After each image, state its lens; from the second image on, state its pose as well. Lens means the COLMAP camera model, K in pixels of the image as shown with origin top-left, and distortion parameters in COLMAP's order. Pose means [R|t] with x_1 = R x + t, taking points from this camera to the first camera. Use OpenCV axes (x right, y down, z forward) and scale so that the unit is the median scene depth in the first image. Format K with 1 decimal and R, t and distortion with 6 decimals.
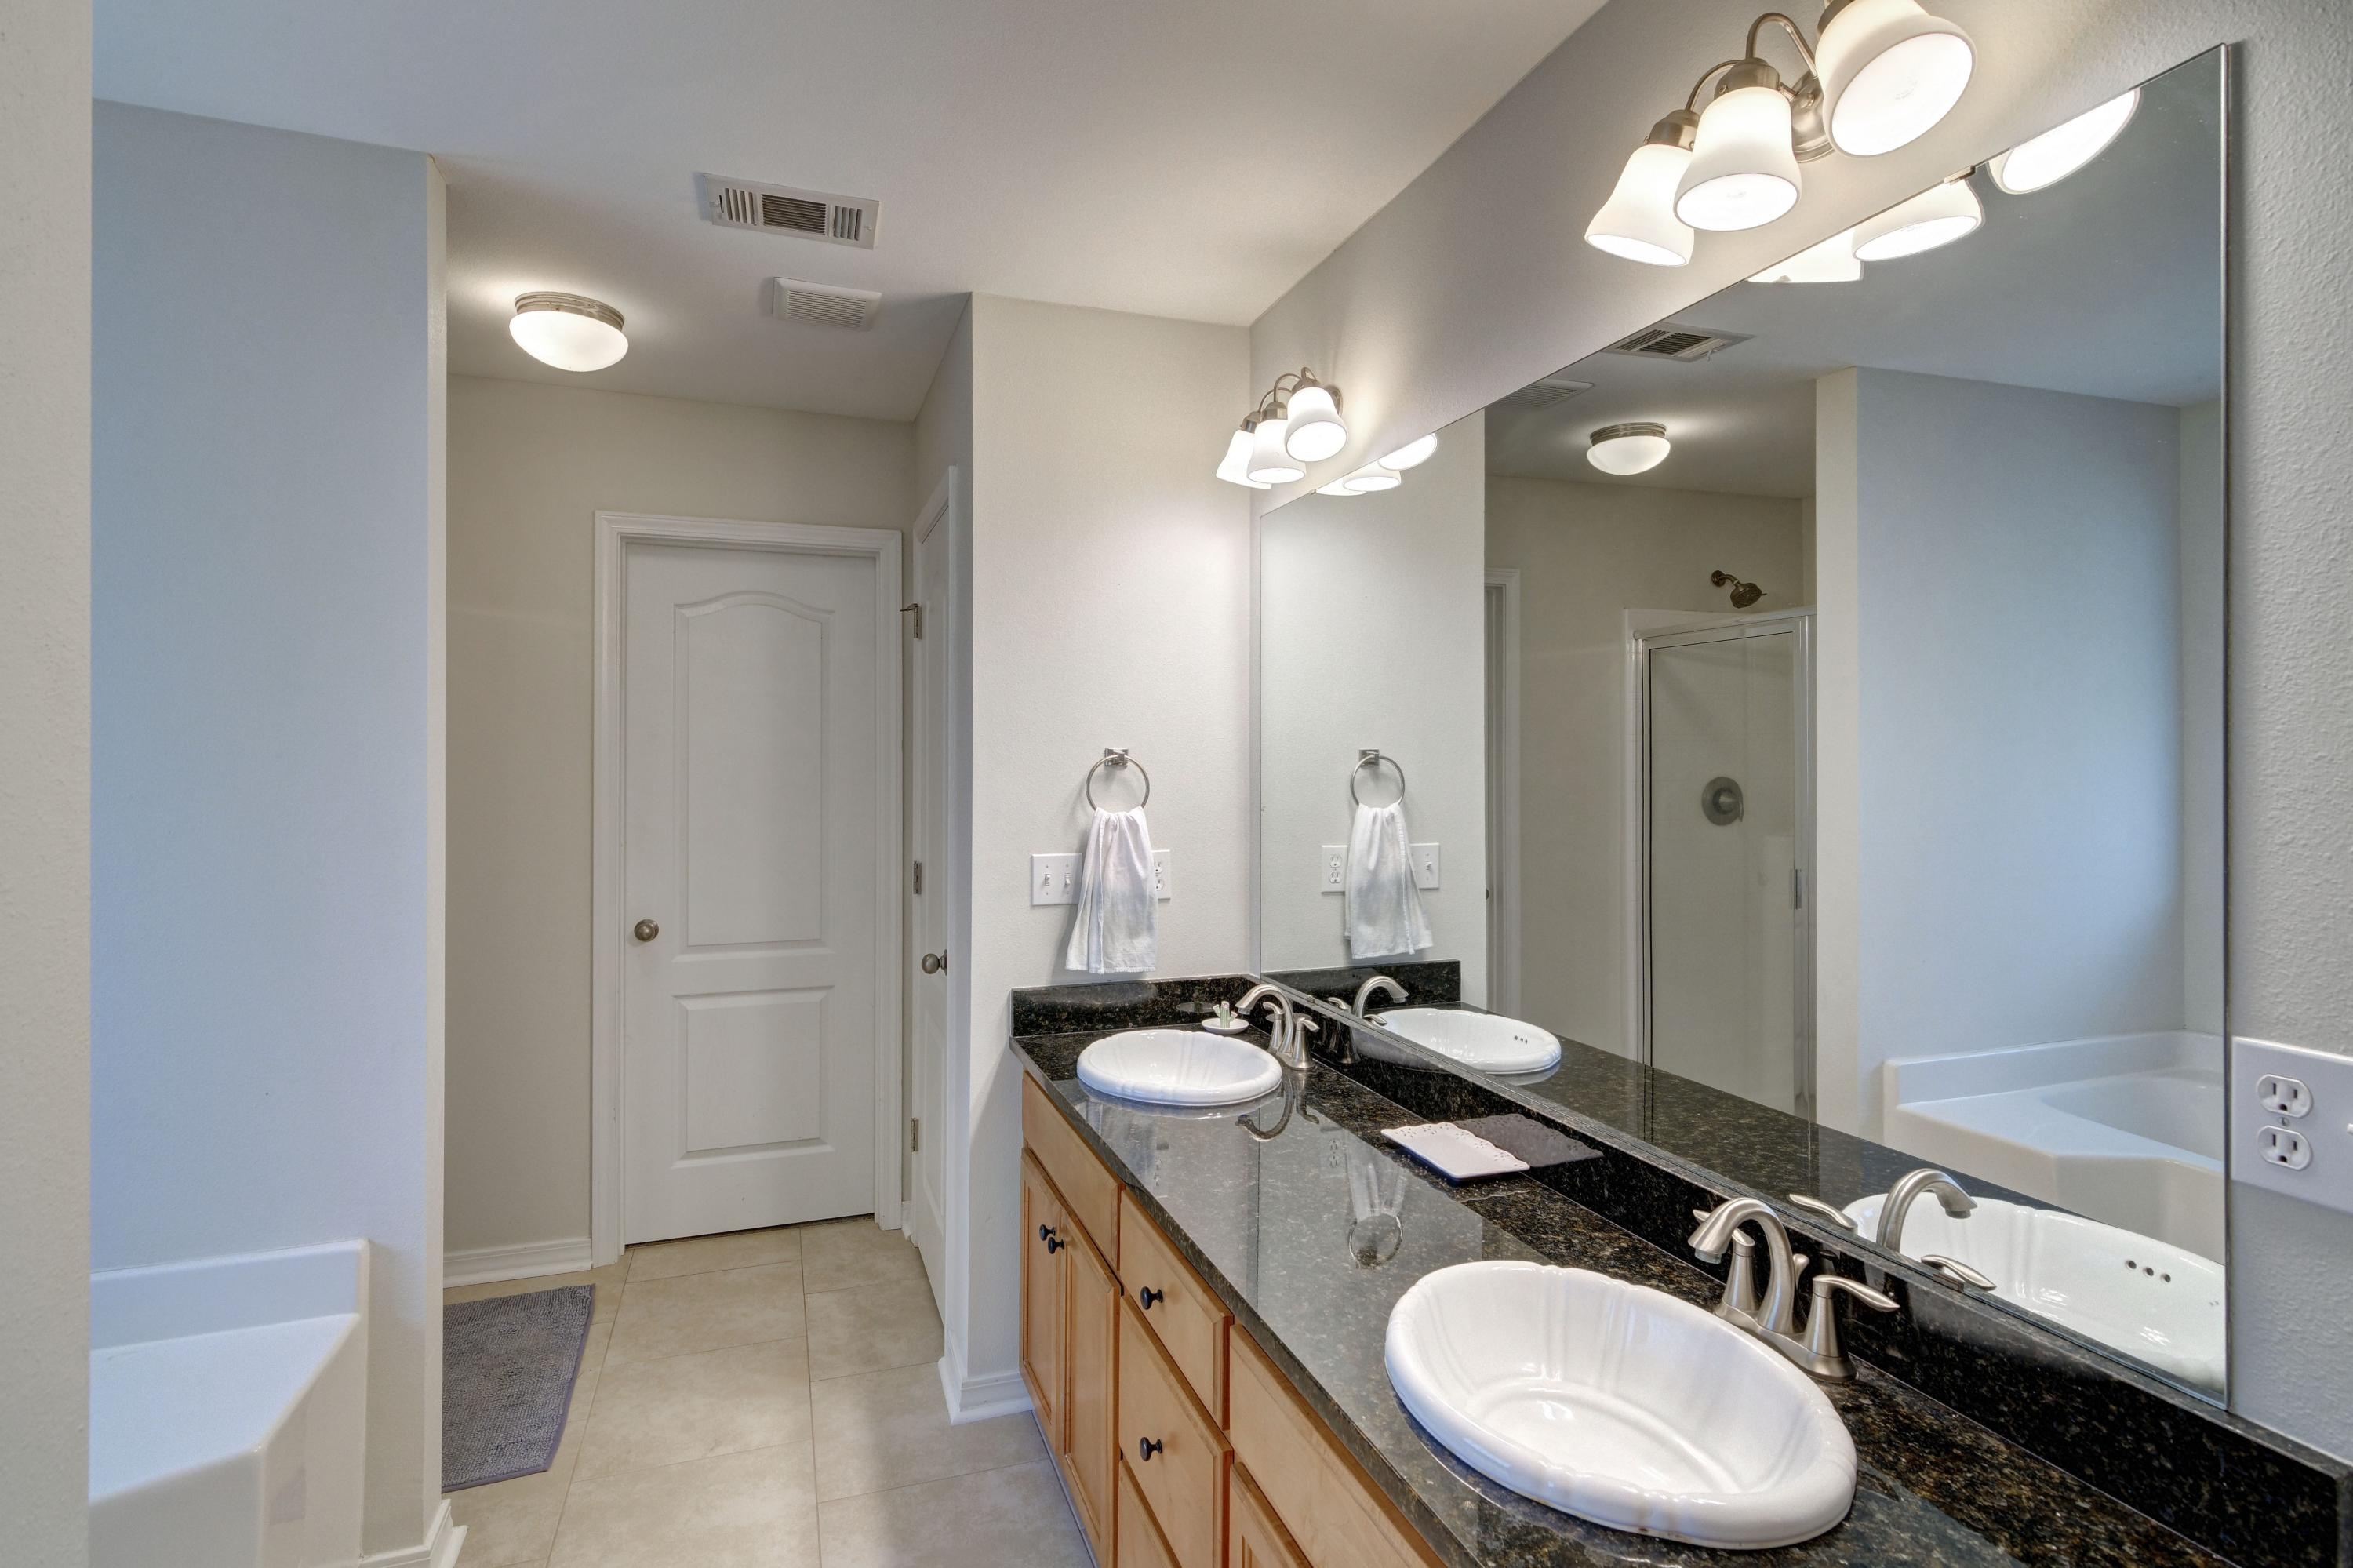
lens RADIAL K [[1152.4, 0, 1166.7], [0, 1152.4, 759.0], [0, 0, 1]] dist [0.010935, -0.002089]
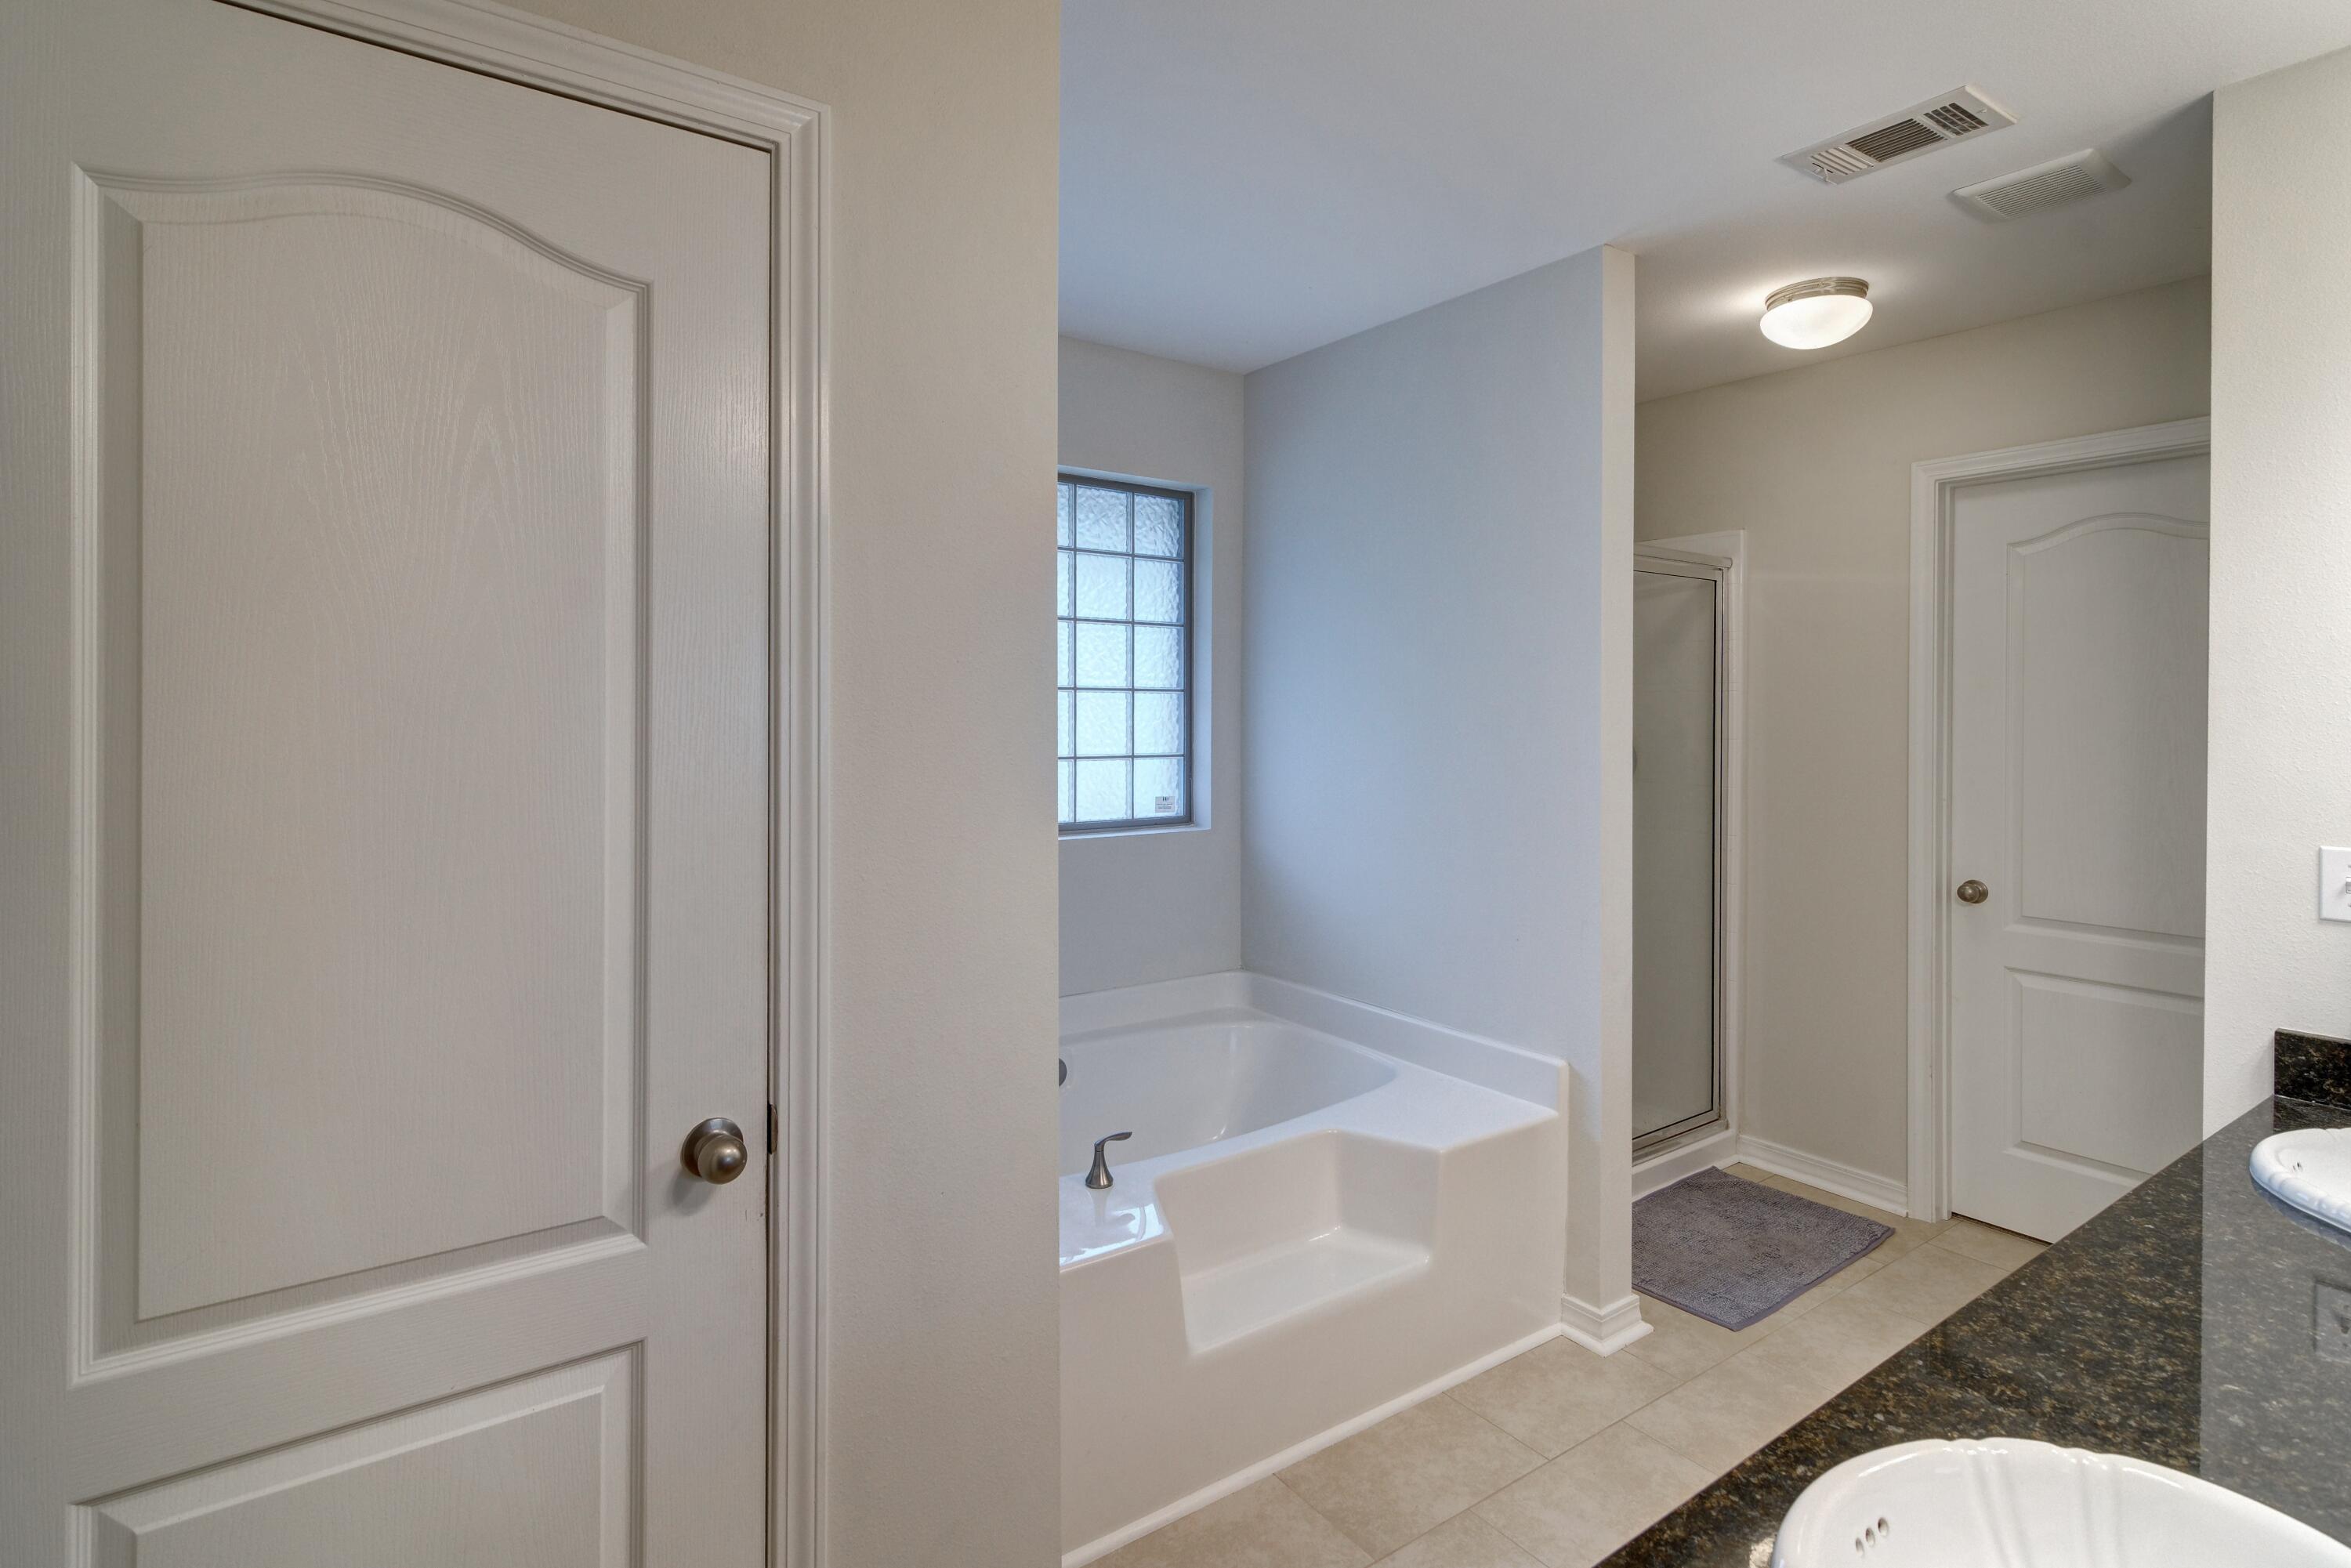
lens RADIAL K [[1151.4, 0, 1180.6], [0, 1151.4, 719.1], [0, 0, 1]] dist [0.010935, -0.002089]
pose [[0.289760, 0.006740, -0.957076, 0.345820], [-0.003831, 0.999975, 0.005882, 0.004019], [0.957092, 0.001962, 0.289779, 0.125564]]
